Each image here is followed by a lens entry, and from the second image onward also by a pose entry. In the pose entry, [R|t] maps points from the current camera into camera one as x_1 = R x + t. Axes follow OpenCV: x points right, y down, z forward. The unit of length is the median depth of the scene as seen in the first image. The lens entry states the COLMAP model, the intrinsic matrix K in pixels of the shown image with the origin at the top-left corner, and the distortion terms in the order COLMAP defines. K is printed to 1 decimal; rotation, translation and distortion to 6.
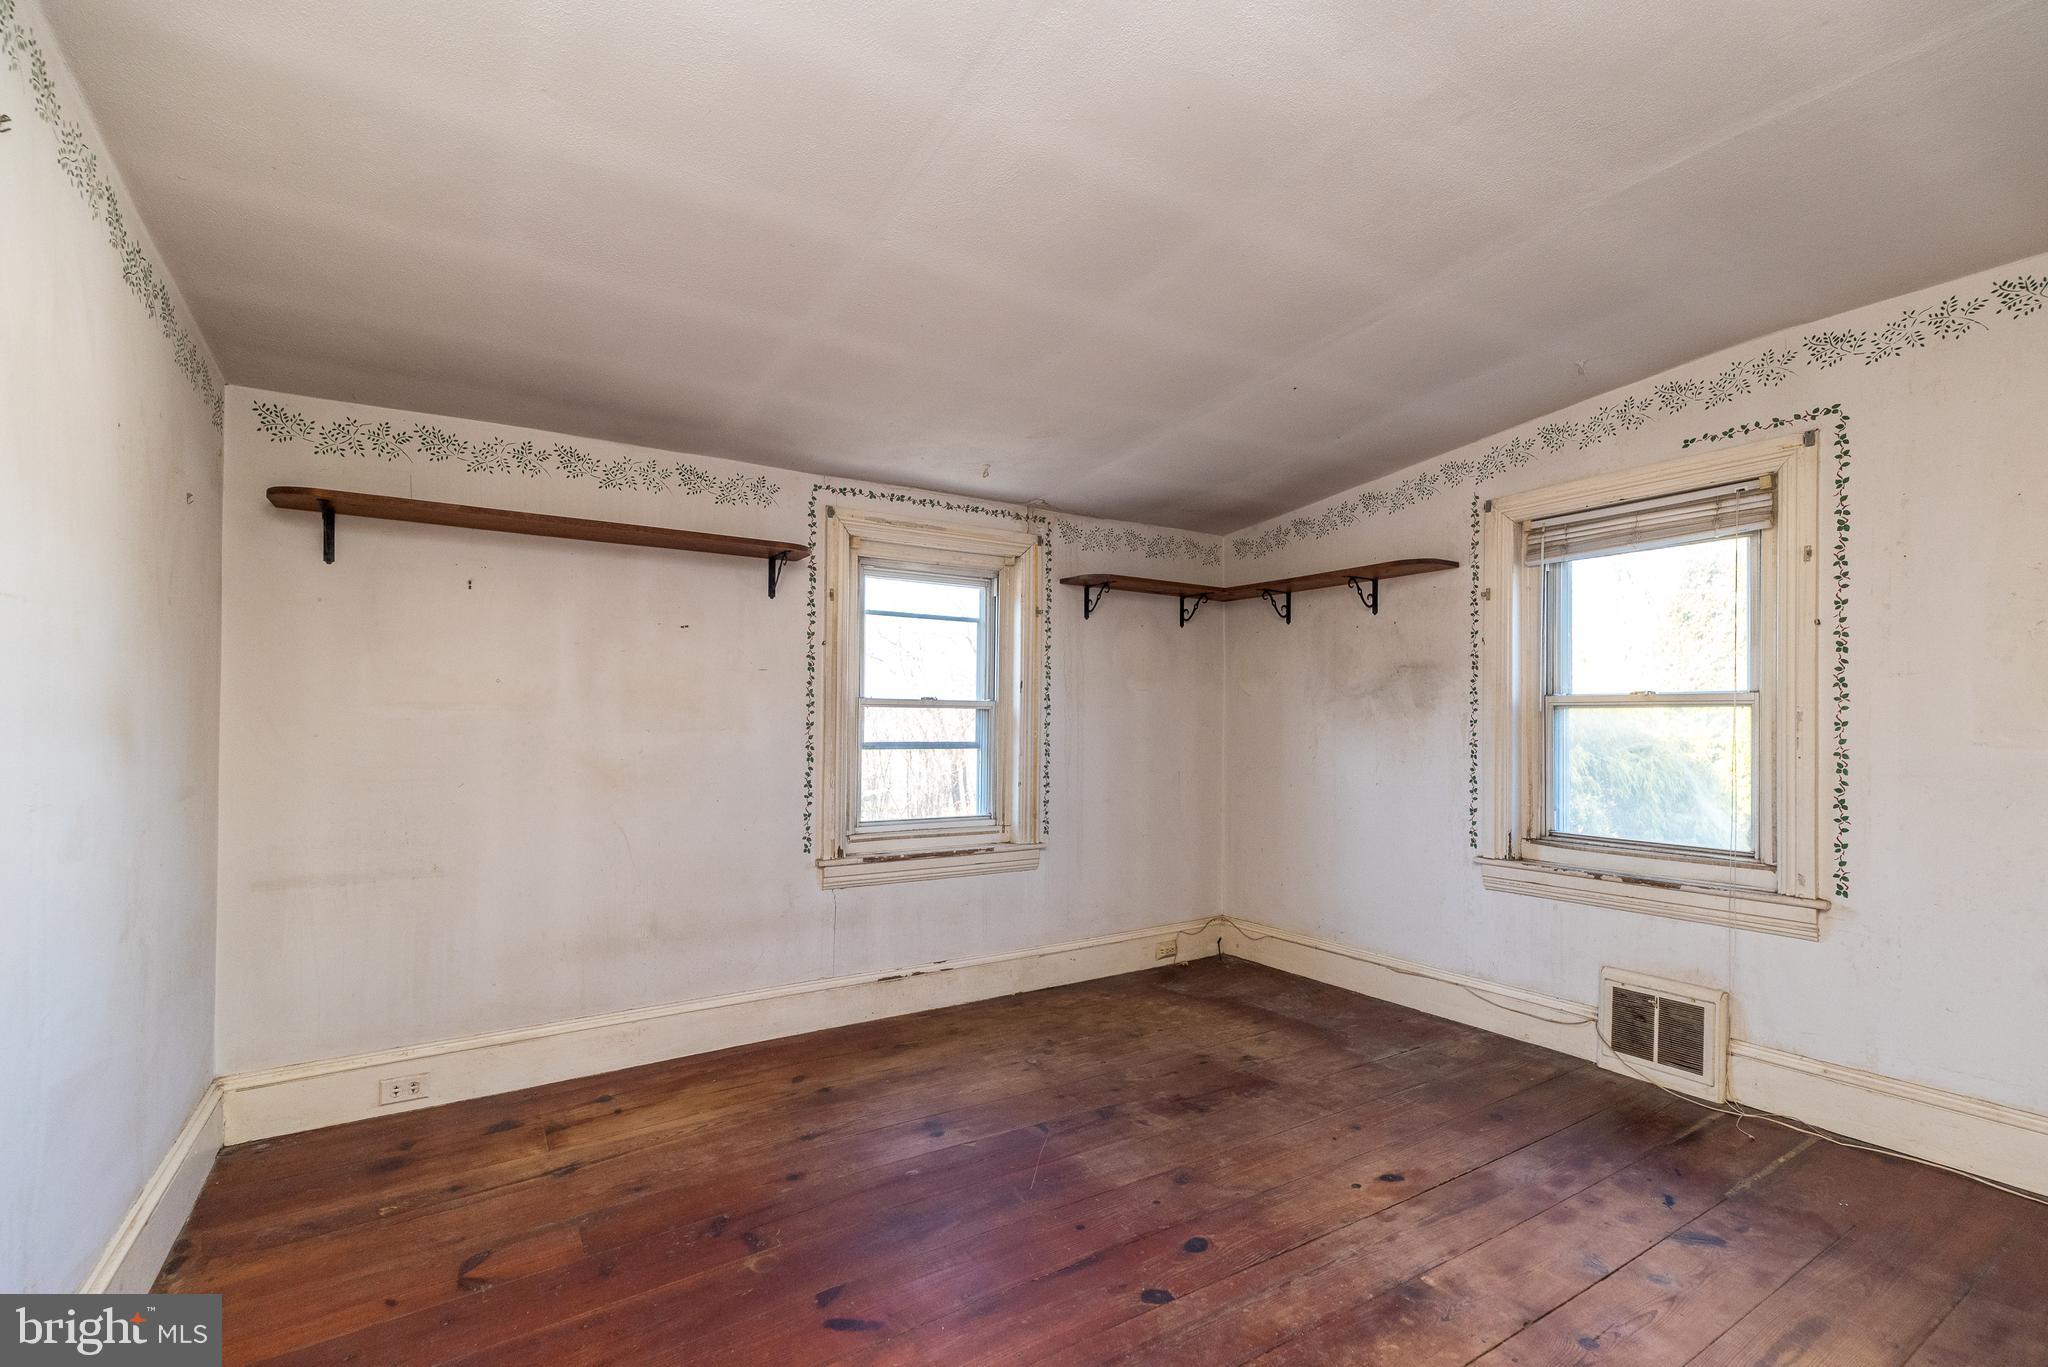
lens RADIAL K [[894.4, 0, 1017.2], [0, 894.4, 721.7], [0, 0, 1]] dist [0.003256, 0.000005]
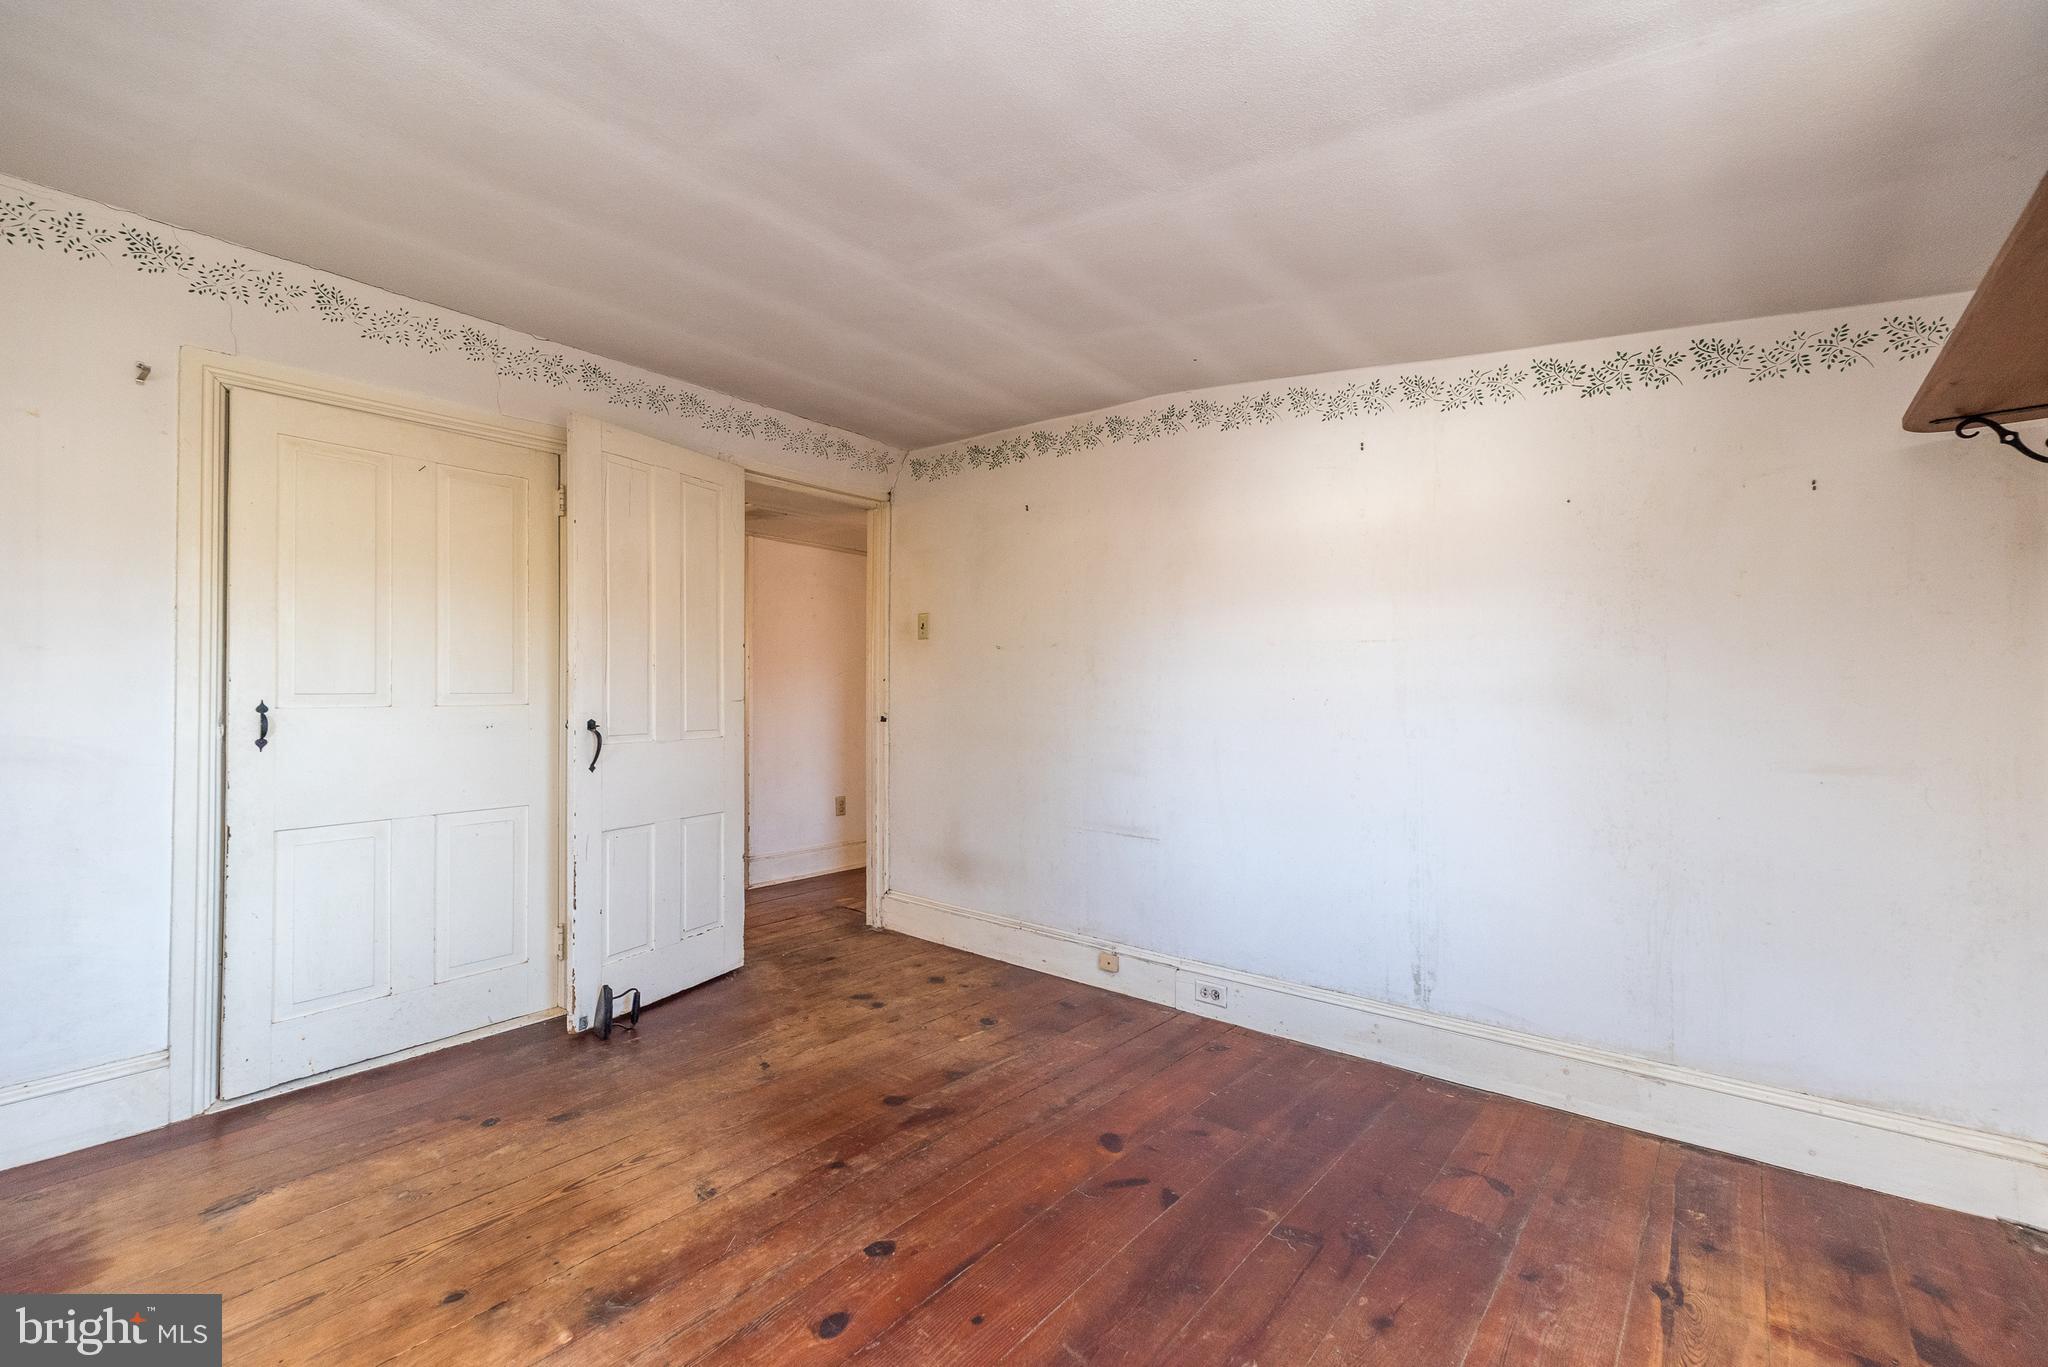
lens RADIAL K [[894.2, 0, 1025.5], [0, 894.2, 685.2], [0, 0, 1]] dist [0.000080, -0.000086]
pose [[-0.944350, -0.011968, -0.328724, 0.309781], [-0.009818, 0.999918, -0.008198, 0.001179], [0.328795, -0.004514, -0.944390, 1.829311]]
